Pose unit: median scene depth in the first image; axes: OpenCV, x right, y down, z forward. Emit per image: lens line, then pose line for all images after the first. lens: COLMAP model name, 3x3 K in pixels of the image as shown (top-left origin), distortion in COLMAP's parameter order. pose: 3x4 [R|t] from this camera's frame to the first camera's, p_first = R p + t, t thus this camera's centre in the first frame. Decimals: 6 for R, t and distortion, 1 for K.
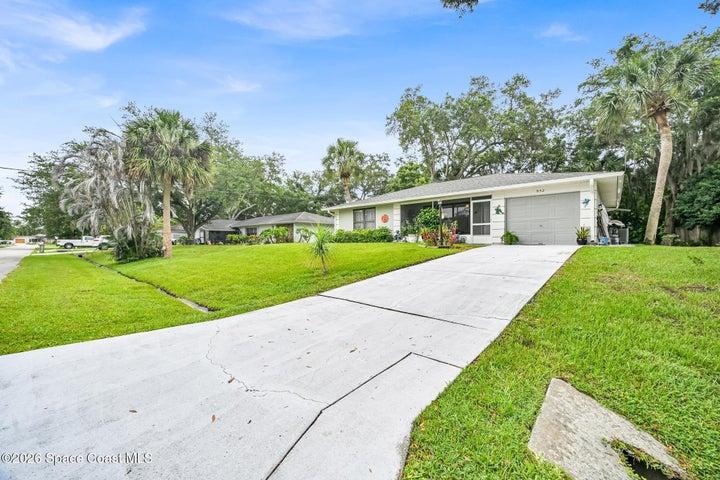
lens RADIAL K [[286.7, 0, 361.5], [0, 286.7, 242.7], [0, 0, 1]] dist [-0.002902, -0.000186]
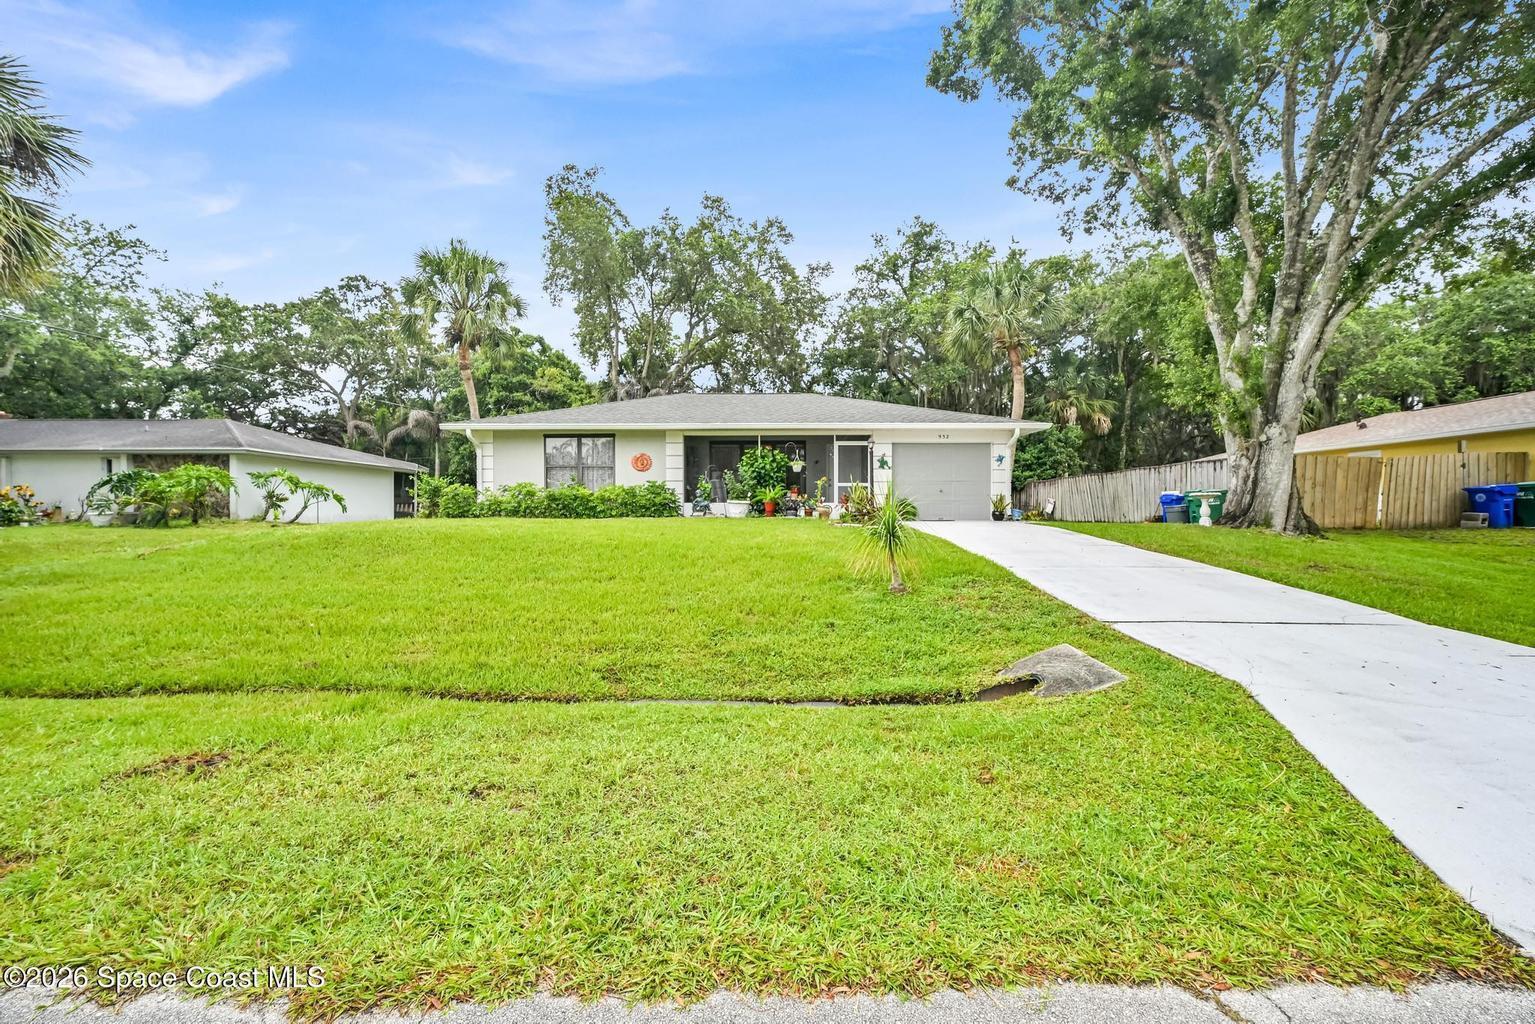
lens RADIAL K [[612.2, 0, 767.5], [0, 612.2, 512.0], [0, 0, 1]] dist [-0.000799, -0.000014]
pose [[0.747263, 0.002189, 0.664524, -0.273464], [-0.000890, 0.999997, -0.002294, -0.004146], [-0.664527, 0.001123, 0.747263, 0.112173]]
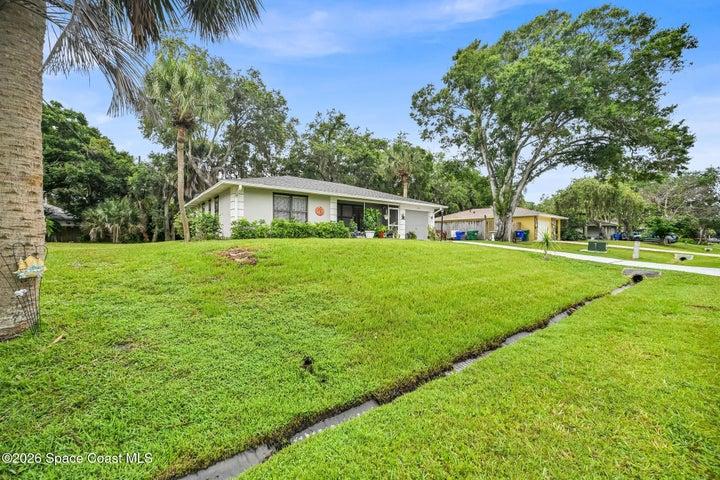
lens RADIAL K [[287.2, 0, 360.0], [0, 287.2, 240.0], [0, 0, 1]] dist [-0.000799, -0.000014]
pose [[0.176483, -0.001966, 0.984302, -0.527311], [-0.002246, 0.999995, 0.002400, 0.001898], [-0.984301, -0.002635, 0.176478, 0.490001]]
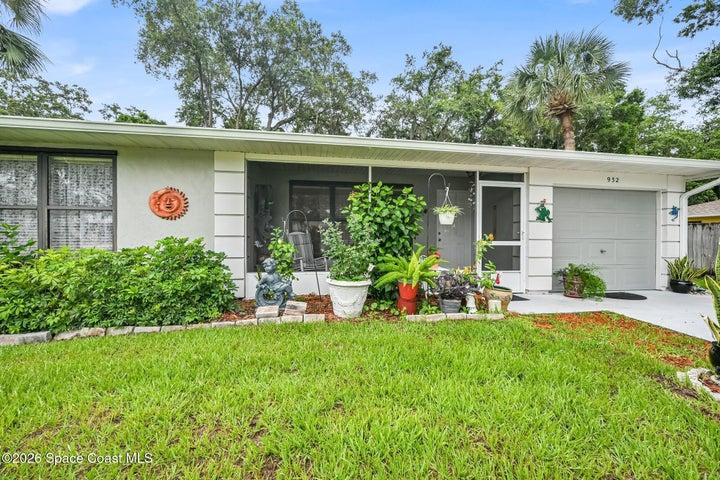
lens RADIAL K [[287.2, 0, 360.0], [0, 287.2, 240.0], [0, 0, 1]] dist [-0.000799, -0.000014]
pose [[0.632882, 0.005177, 0.774231, -0.005600], [-0.006650, 0.999977, -0.001250, -0.036259], [-0.774219, -0.004358, 0.632902, 0.482252]]
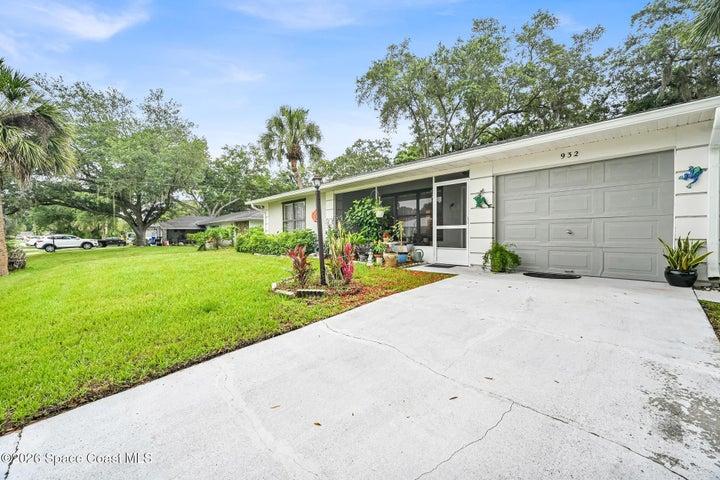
lens RADIAL K [[287.2, 0, 360.0], [0, 287.2, 240.0], [0, 0, 1]] dist [-0.000799, -0.000014]
pose [[0.996904, -0.000733, -0.078622, 0.157230], [0.001653, 0.999931, 0.011642, -0.025448], [0.078608, -0.011736, 0.996837, 0.248014]]
